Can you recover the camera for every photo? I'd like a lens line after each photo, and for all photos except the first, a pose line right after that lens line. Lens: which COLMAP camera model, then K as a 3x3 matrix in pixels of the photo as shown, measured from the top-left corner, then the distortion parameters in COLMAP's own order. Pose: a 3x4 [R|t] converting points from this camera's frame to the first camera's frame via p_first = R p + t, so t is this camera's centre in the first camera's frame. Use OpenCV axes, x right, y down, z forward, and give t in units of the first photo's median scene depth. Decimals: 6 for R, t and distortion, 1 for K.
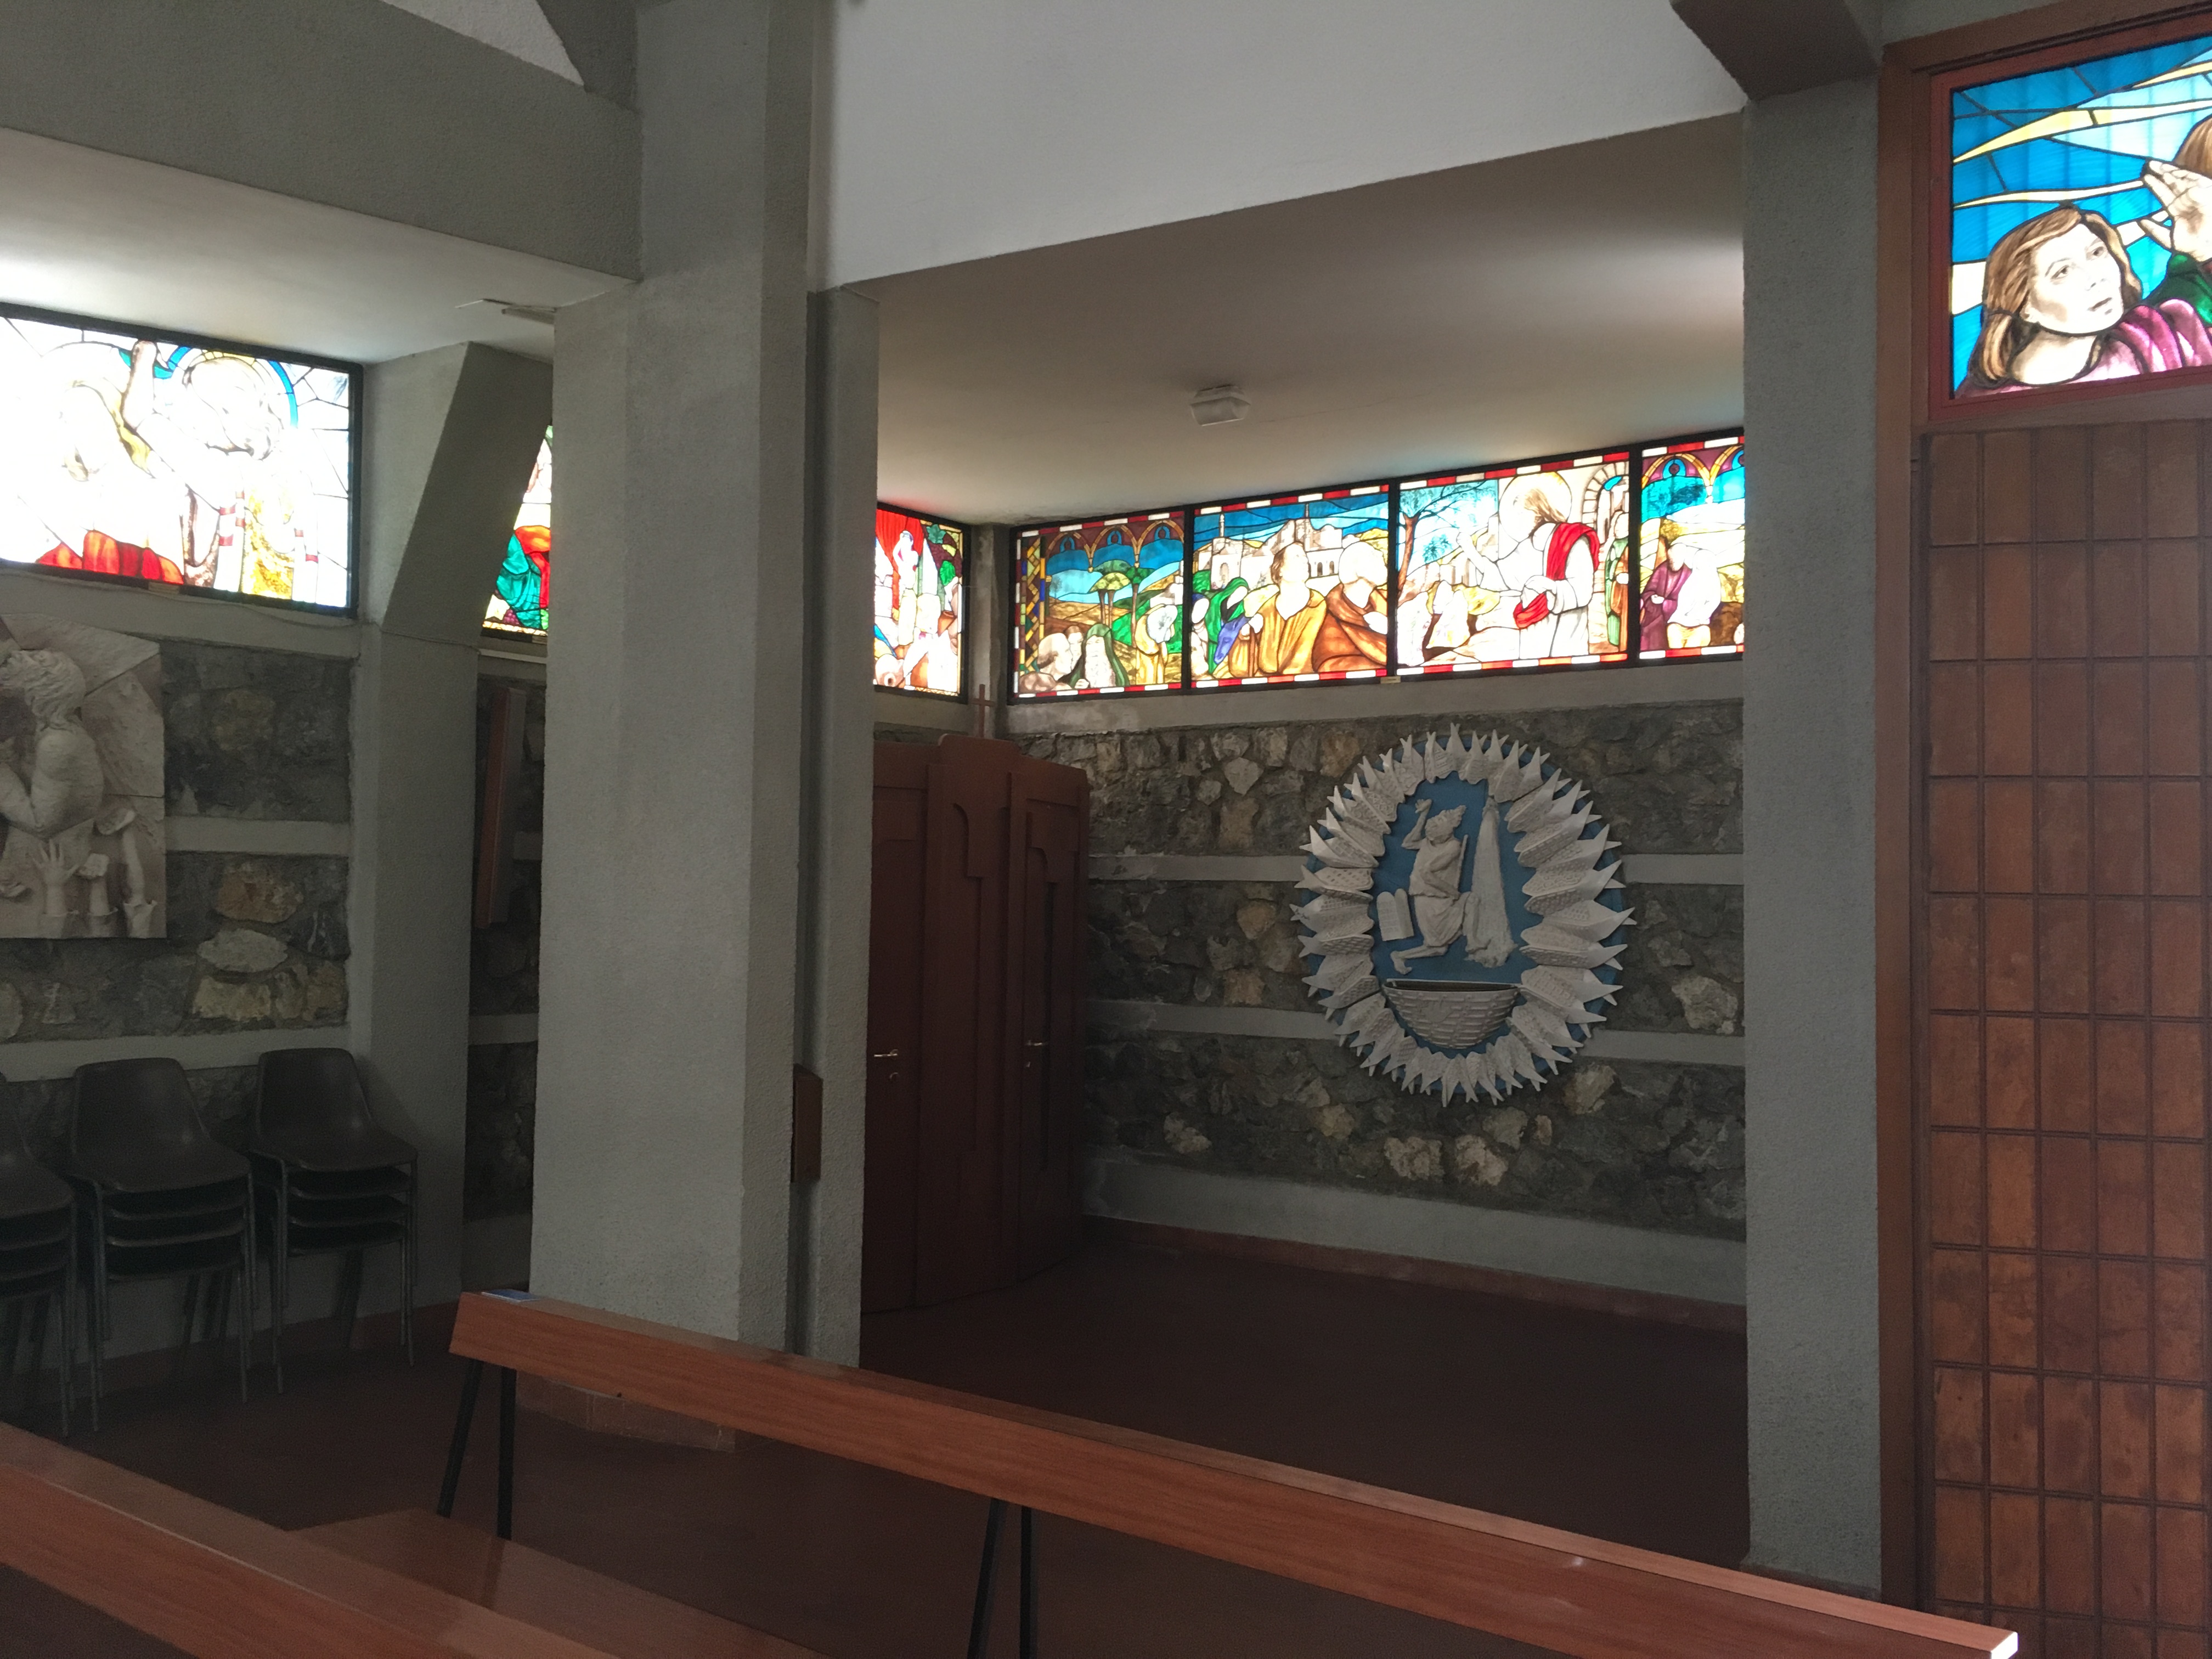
lens RADIAL K [[1891.8, 0, 1111.7], [0, 1891.8, 819.8], [0, 0, 1]] dist [0.064206, -0.075555]
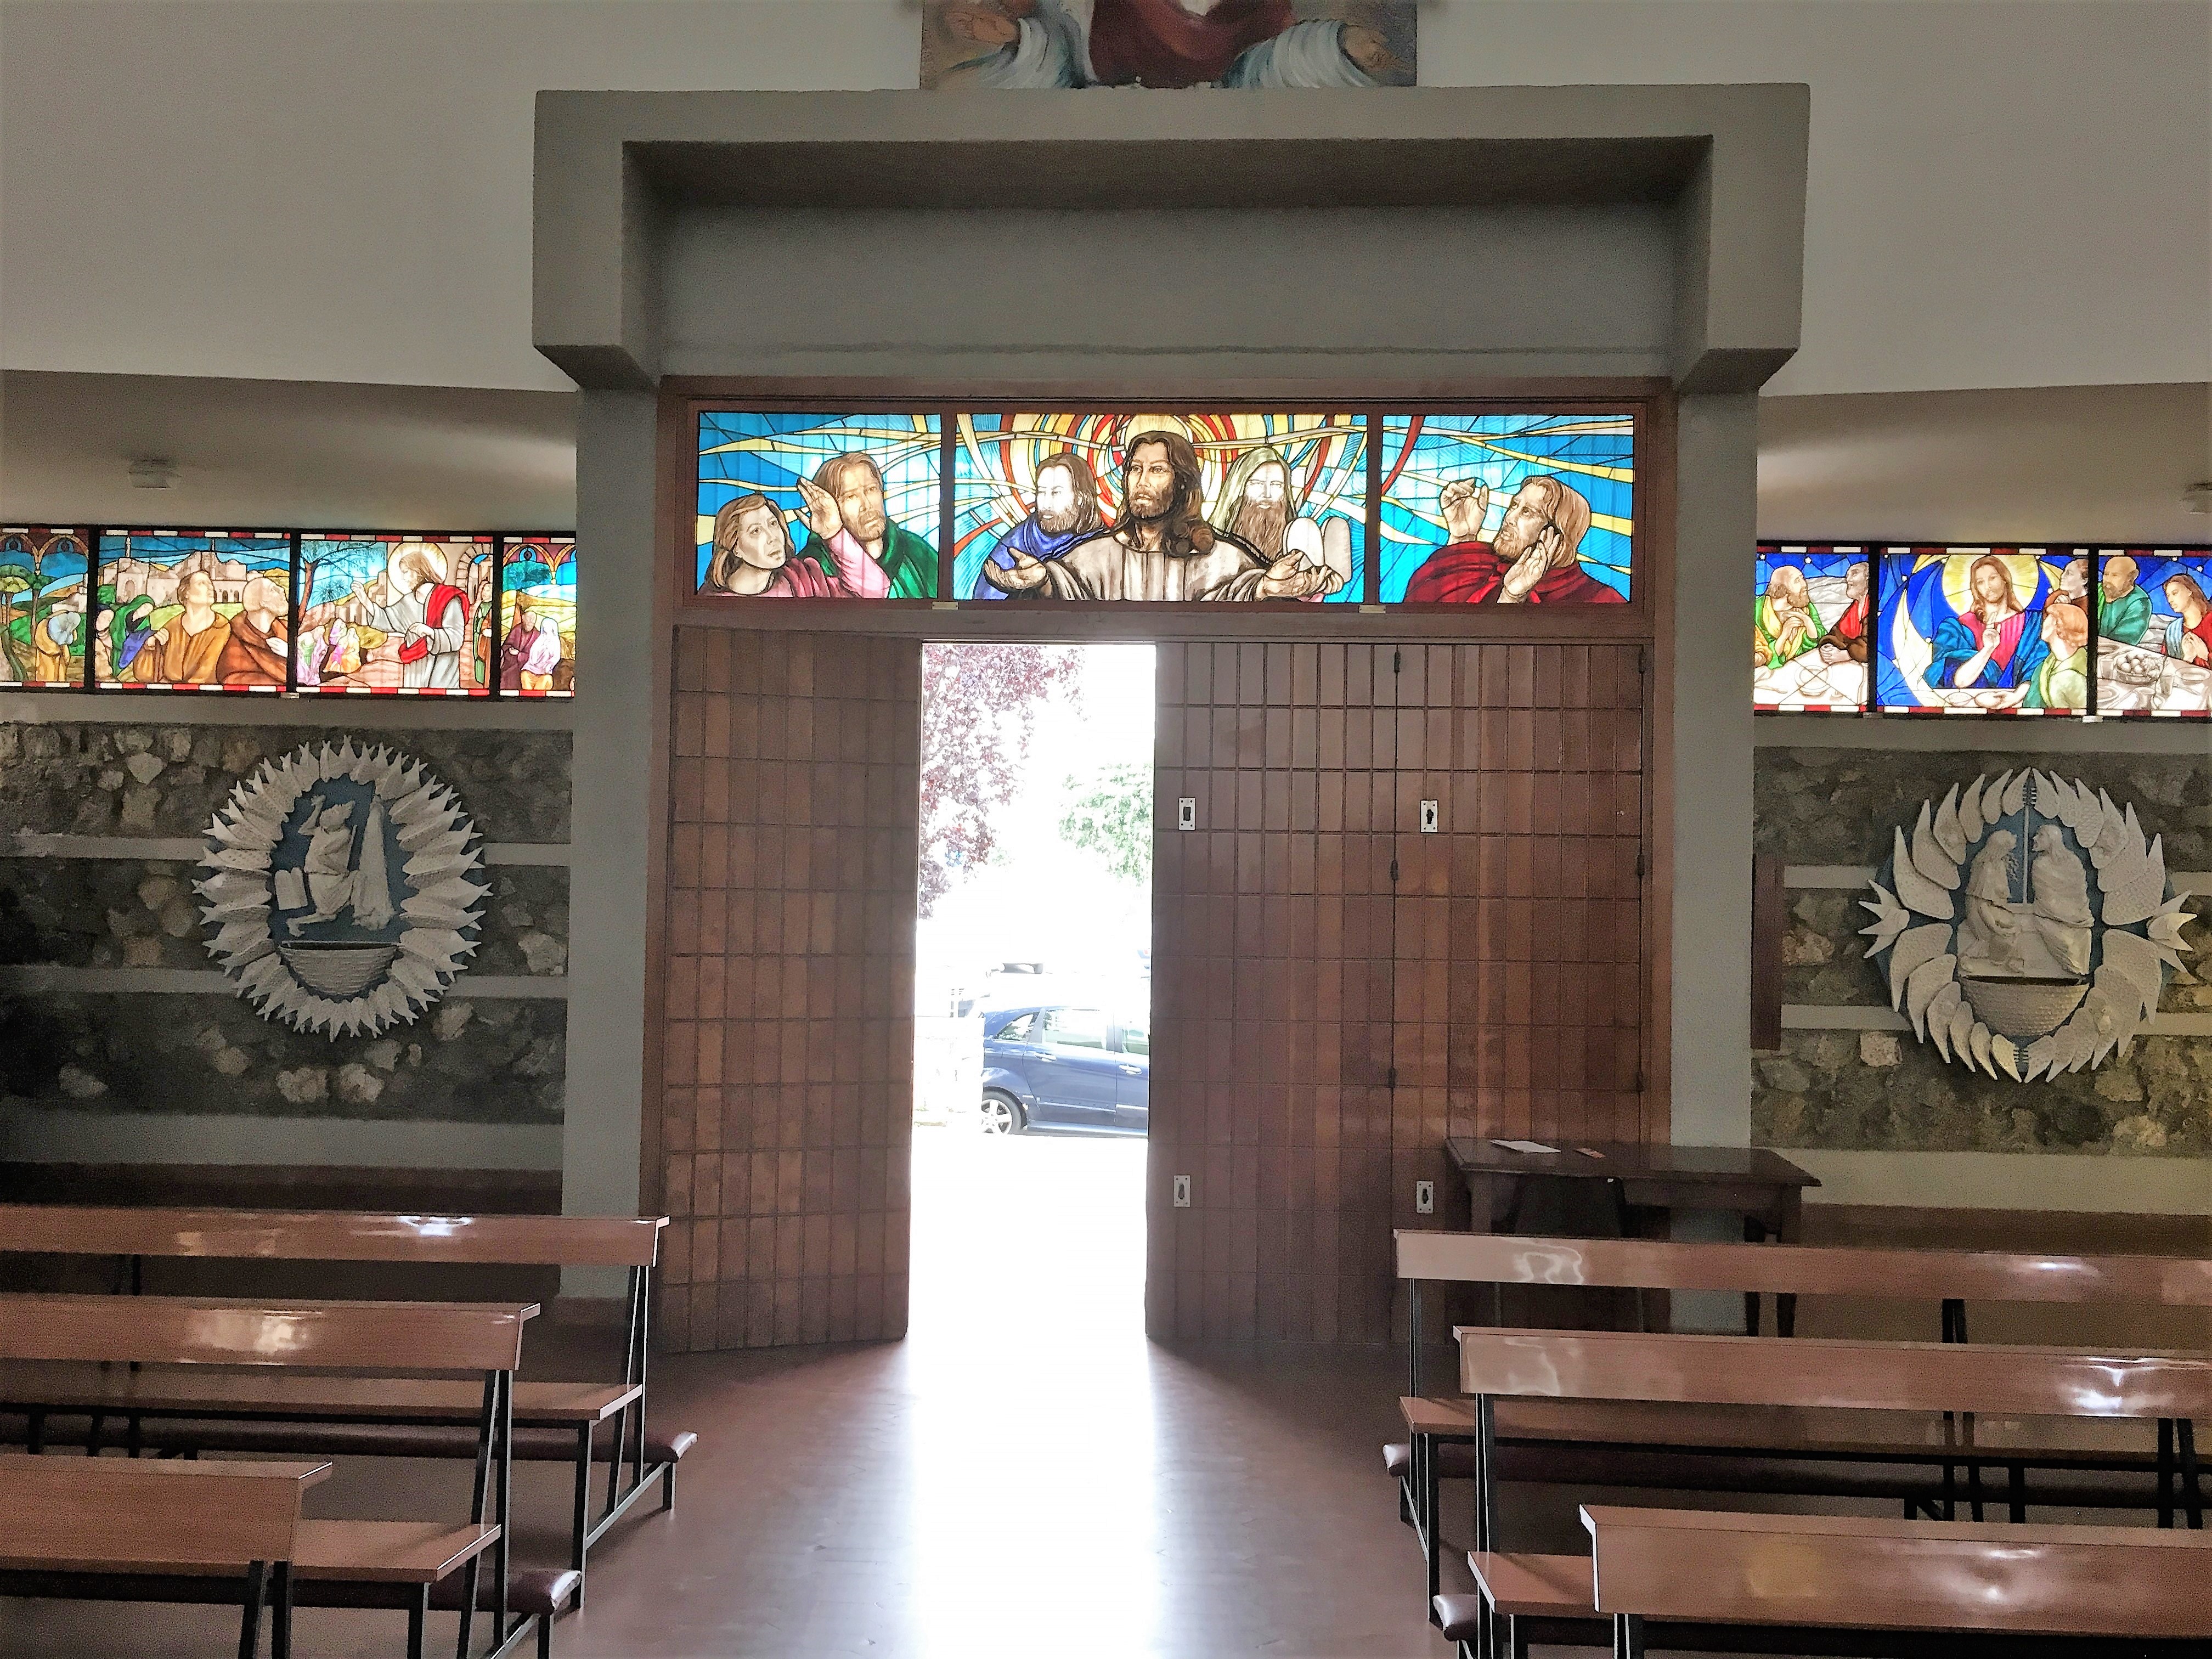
lens RADIAL K [[1891.8, 0, 1111.7], [0, 1891.8, 819.8], [0, 0, 1]] dist [0.064206, -0.075555]
pose [[0.829263, 0.013289, 0.558700, -0.102782], [-0.028284, 0.999434, 0.018209, -0.032425], [-0.558142, -0.030902, 0.829170, -0.323347]]
